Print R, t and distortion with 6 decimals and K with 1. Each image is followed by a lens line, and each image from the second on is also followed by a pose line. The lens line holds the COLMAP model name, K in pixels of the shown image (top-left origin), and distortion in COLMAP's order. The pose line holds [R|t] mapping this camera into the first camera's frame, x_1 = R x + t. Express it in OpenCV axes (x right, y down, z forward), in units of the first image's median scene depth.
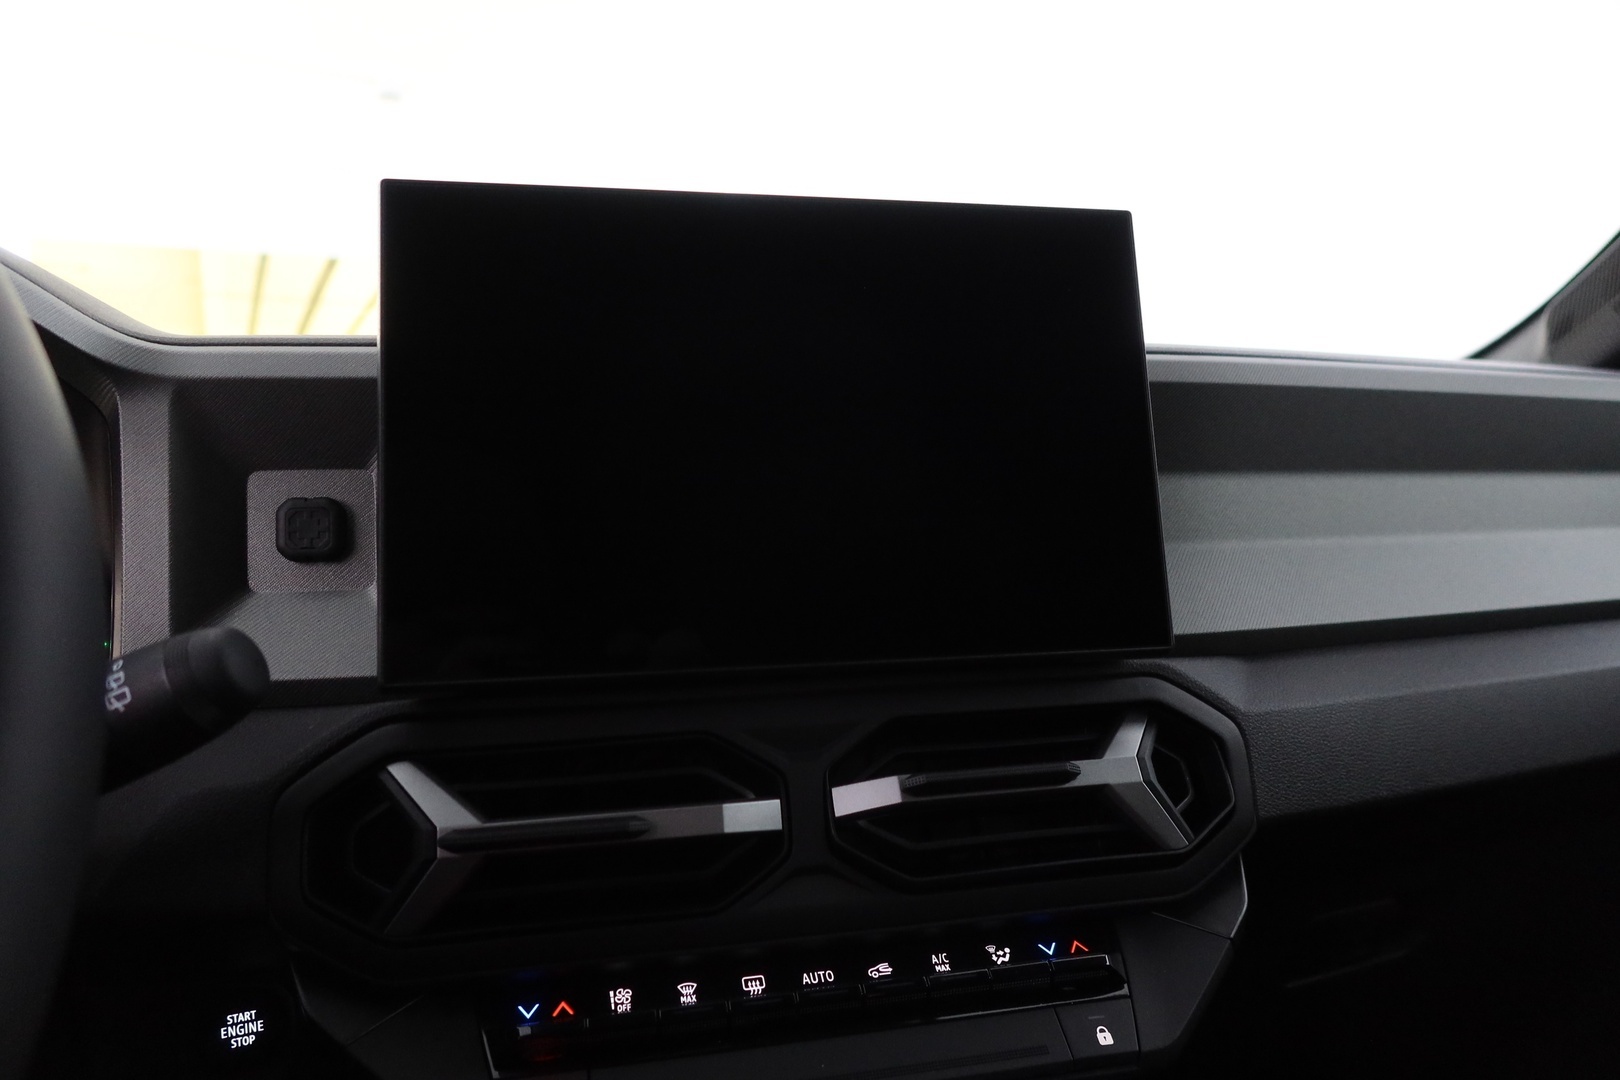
lens RADIAL K [[1044.2, 0, 806.2], [0, 1044.2, 542.6], [0, 0, 1]] dist [-0.010114, -0.000509]
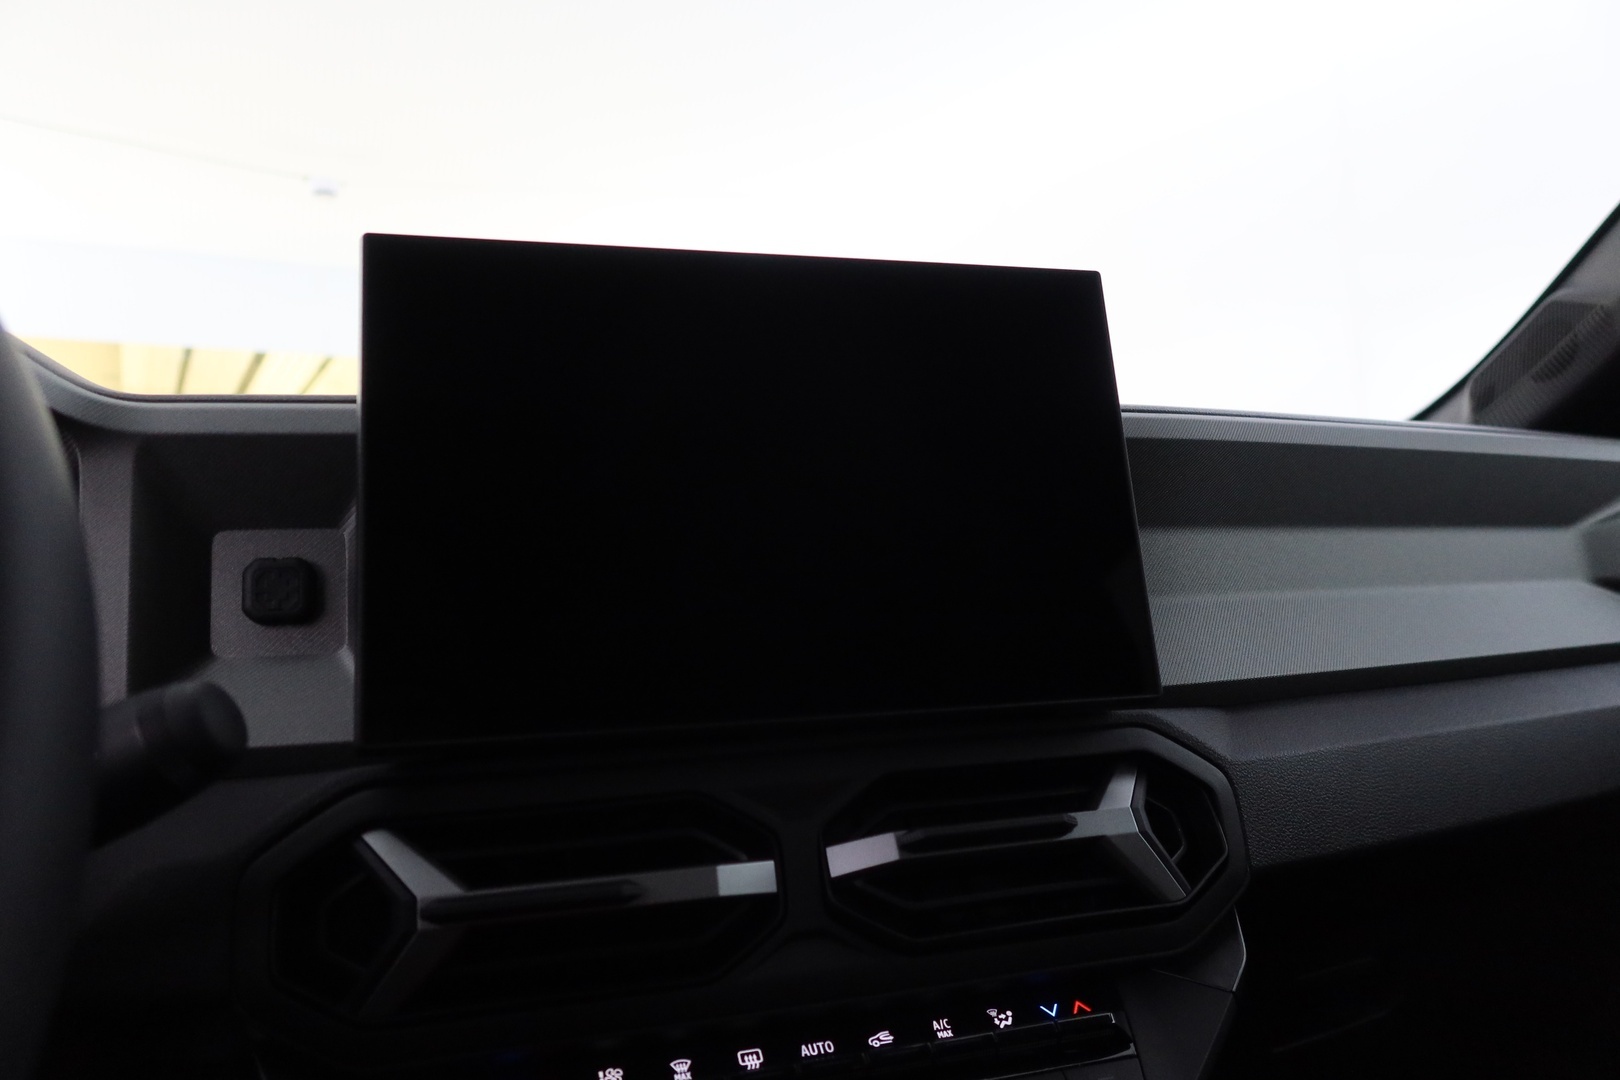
lens RADIAL K [[1044.2, 0, 804.5], [0, 1044.2, 546.7], [0, 0, 1]] dist [-0.010114, -0.000509]
pose [[0.998190, -0.012176, 0.058896, -0.049504], [0.016850, 0.996691, -0.079524, 0.033150], [-0.057733, 0.080373, 0.995092, 0.012638]]
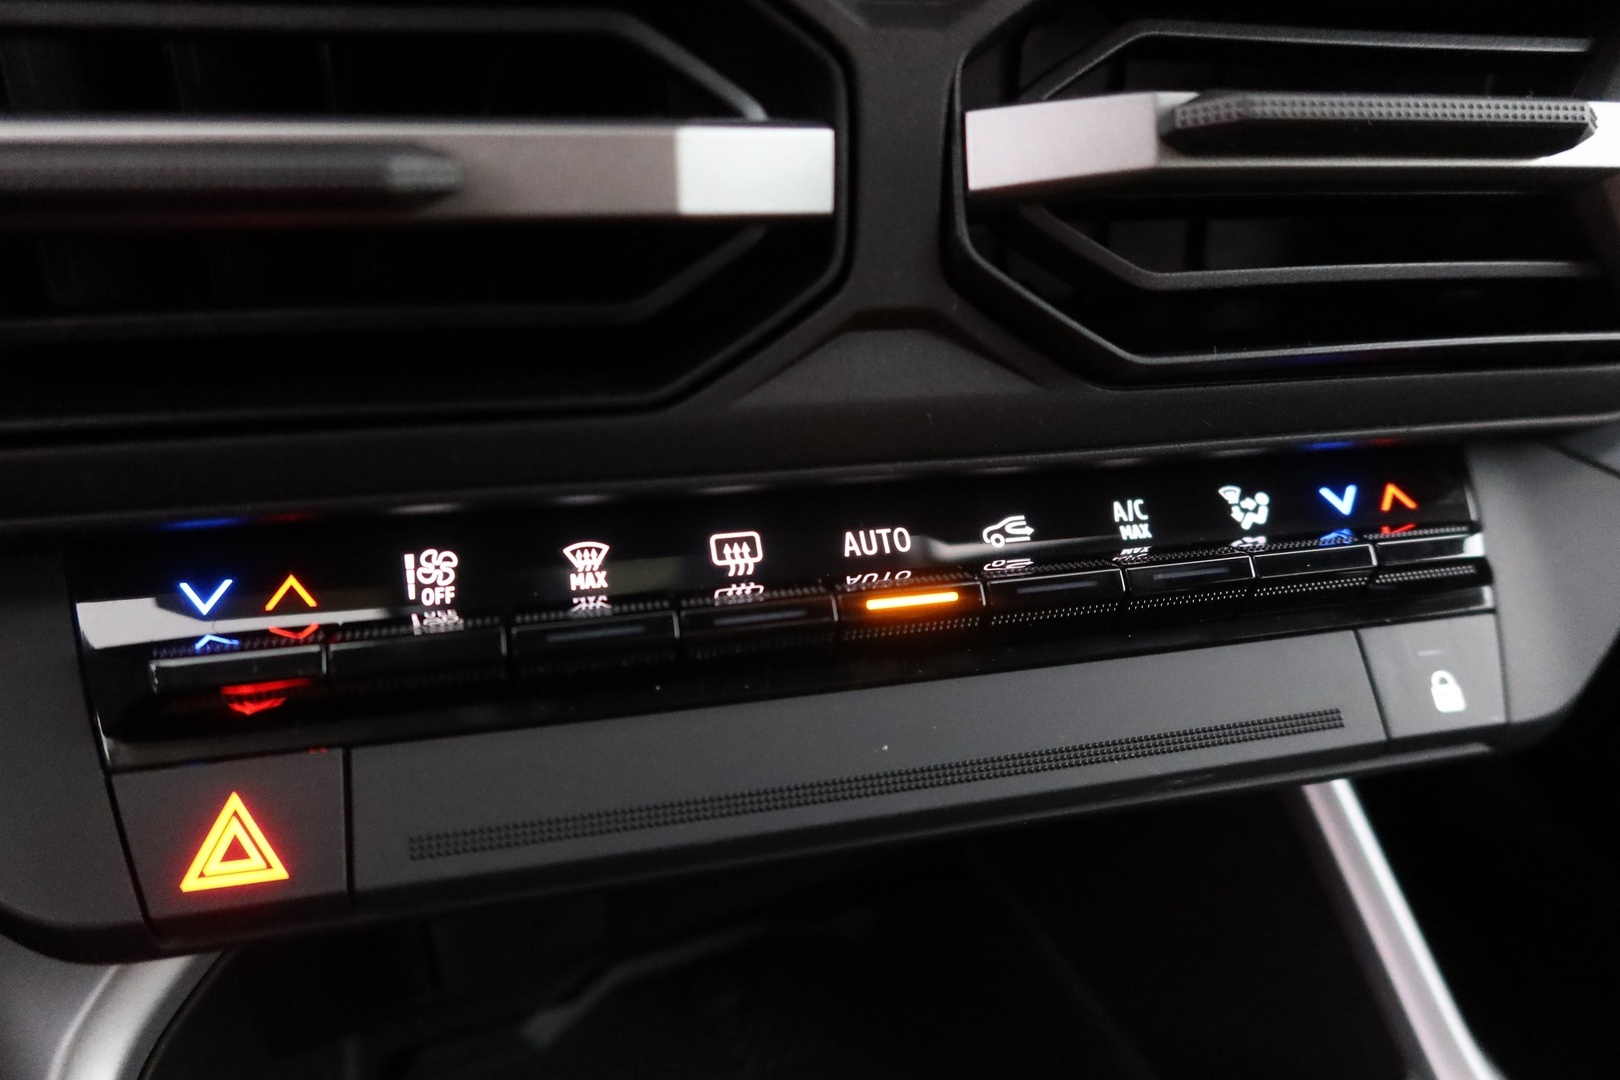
lens RADIAL K [[1044.2, 0, 809.2], [0, 1044.2, 533.6], [0, 0, 1]] dist [-0.010114, -0.000509]
pose [[0.995291, 0.062125, 0.074413, -0.051057], [-0.093346, 0.821232, 0.562907, 0.154960], [-0.026140, -0.567202, 0.823164, 0.608789]]
